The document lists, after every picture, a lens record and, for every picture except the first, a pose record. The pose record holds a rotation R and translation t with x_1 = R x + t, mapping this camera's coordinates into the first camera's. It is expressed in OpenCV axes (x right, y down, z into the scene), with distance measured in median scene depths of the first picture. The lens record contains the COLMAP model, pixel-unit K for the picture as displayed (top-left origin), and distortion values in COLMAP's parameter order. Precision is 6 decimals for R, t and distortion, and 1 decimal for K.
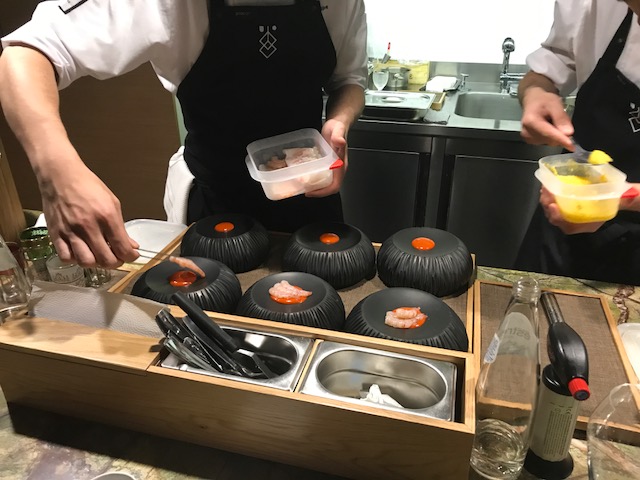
lens RADIAL K [[541.7, 0, 320.0], [0, 541.7, 240.0], [0, 0, 1]] dist [0.009318, 0.000672]
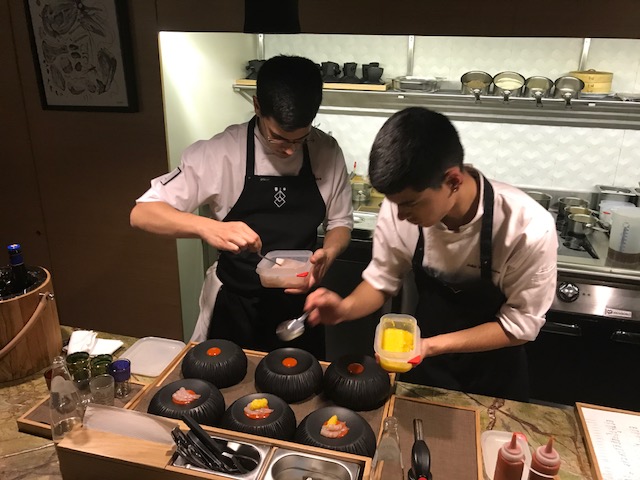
lens RADIAL K [[537.4, 0, 320.0], [0, 537.4, 240.0], [0, 0, 1]] dist [-0.000686, -0.004658]
pose [[0.999361, 0.018078, 0.030844, 0.067066], [-0.014449, 0.993368, -0.114064, -0.227833], [-0.032702, 0.113545, 0.992995, -0.589379]]
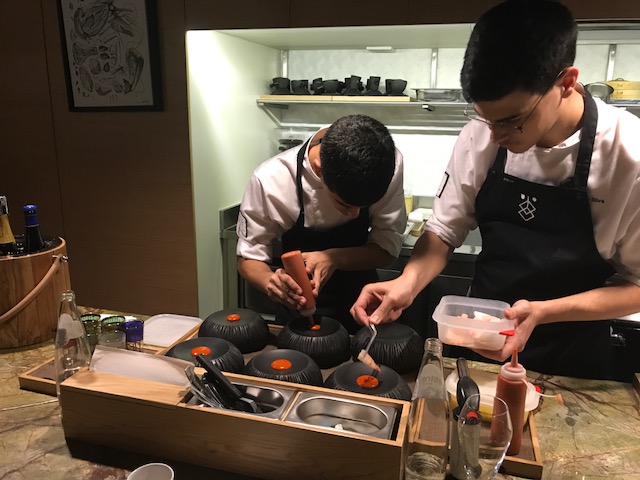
lens RADIAL K [[537.4, 0, 320.0], [0, 537.4, 240.0], [0, 0, 1]] dist [-0.000686, -0.004658]
pose [[0.999636, 0.026438, -0.005461, 0.044250], [-0.026989, 0.973994, -0.224961, 0.113352], [-0.000629, 0.225026, 0.974353, -0.413685]]
